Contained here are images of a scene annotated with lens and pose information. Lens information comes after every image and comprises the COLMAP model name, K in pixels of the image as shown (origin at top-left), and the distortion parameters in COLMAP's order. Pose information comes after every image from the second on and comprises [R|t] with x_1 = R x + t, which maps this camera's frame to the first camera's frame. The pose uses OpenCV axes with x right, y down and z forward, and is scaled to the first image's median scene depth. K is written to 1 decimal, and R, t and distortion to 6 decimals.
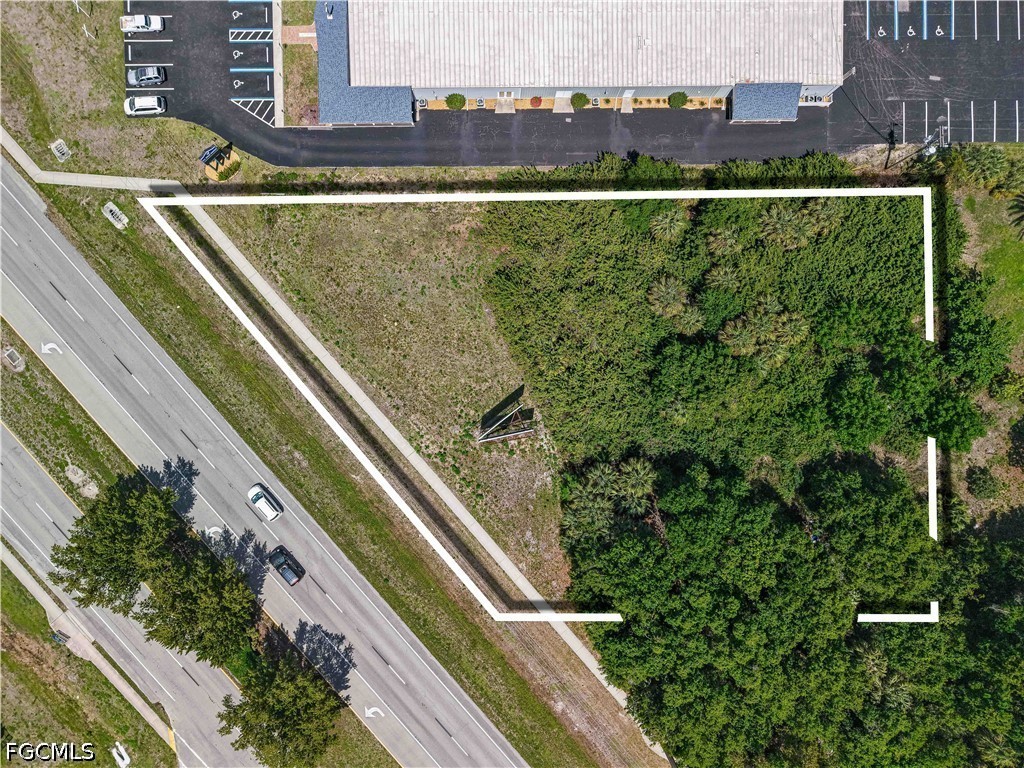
lens RADIAL K [[685.4, 0, 509.3], [0, 685.4, 385.2], [0, 0, 1]] dist [0.033886, -0.036594]
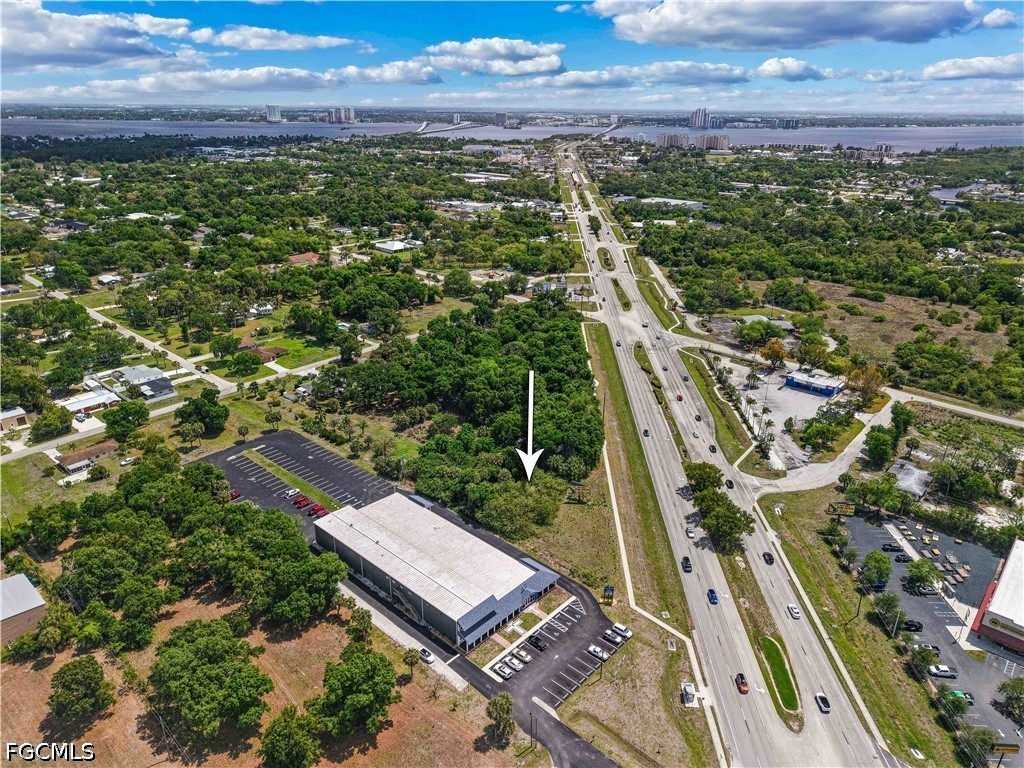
lens RADIAL K [[685.4, 0, 509.3], [0, 685.4, 385.2], [0, 0, 1]] dist [0.033886, -0.036594]
pose [[-0.724189, -0.296088, 0.622802, -1.302394], [0.689040, -0.274261, 0.670824, -1.742498], [-0.027813, 0.914939, 0.402633, -0.425906]]
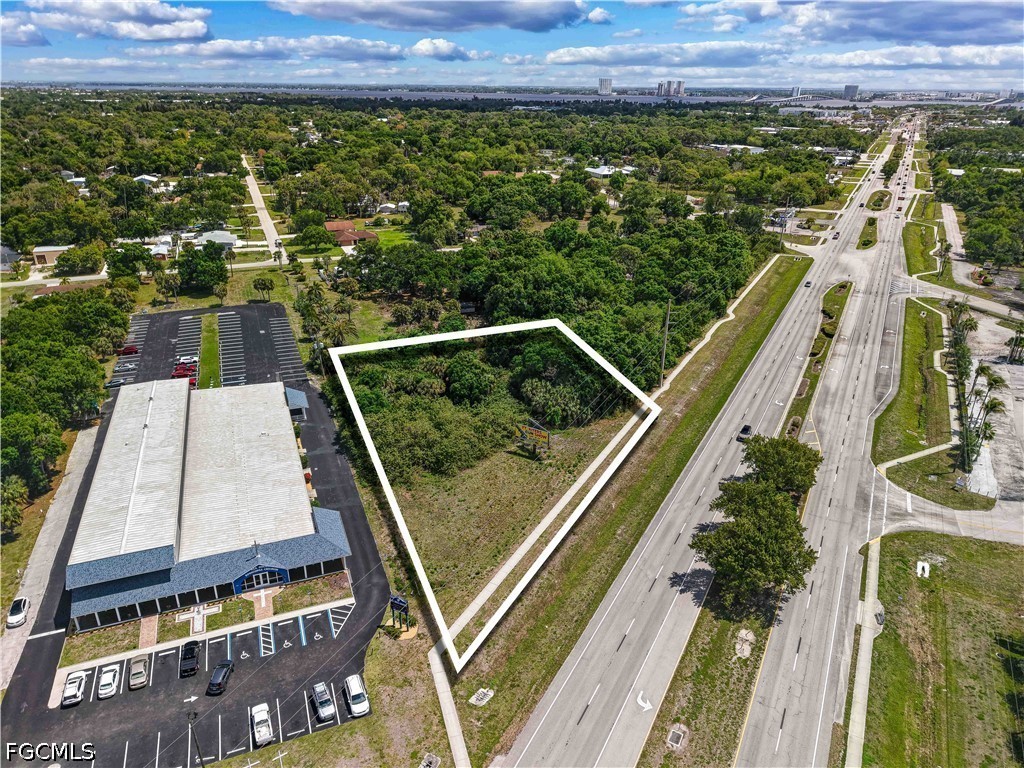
lens RADIAL K [[685.4, 0, 509.3], [0, 685.4, 385.2], [0, 0, 1]] dist [0.033886, -0.036594]
pose [[-0.347263, -0.408027, 0.844348, -1.184708], [0.937643, -0.136371, 0.319733, -0.446395], [-0.015315, 0.902728, 0.429940, 0.237169]]
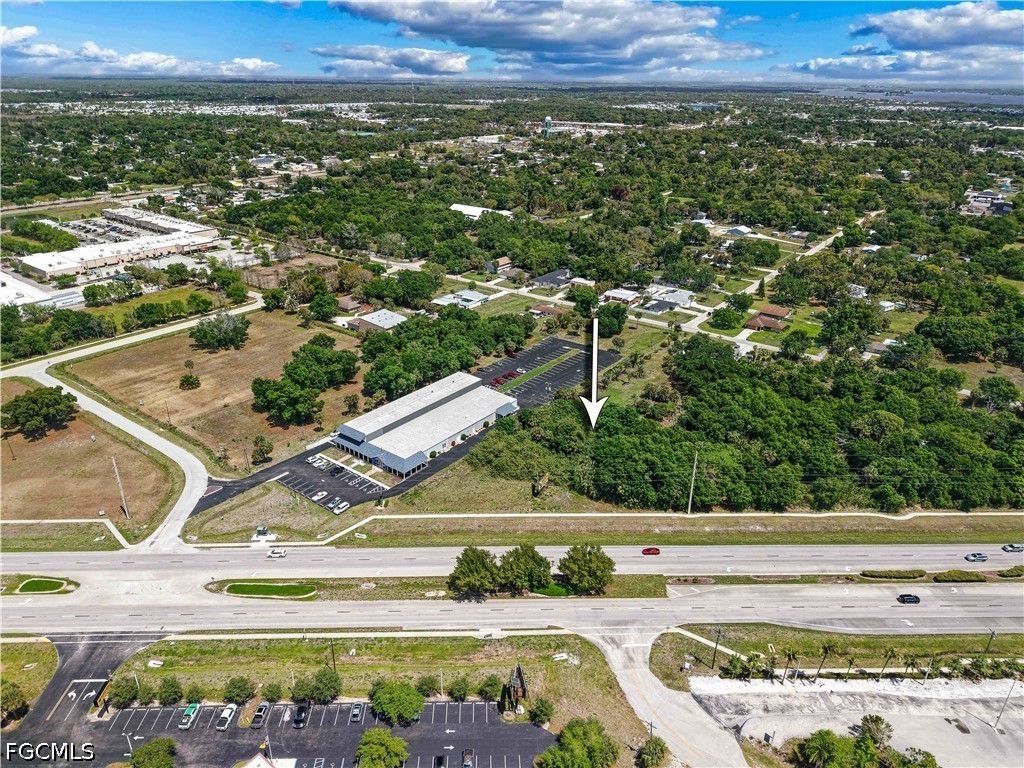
lens RADIAL K [[685.4, 0, 509.3], [0, 685.4, 385.2], [0, 0, 1]] dist [0.033886, -0.036594]
pose [[0.630959, -0.340673, 0.697016, -1.654201], [0.775741, 0.264529, -0.572932, 1.274741], [0.010801, 0.902201, 0.431182, -0.393717]]
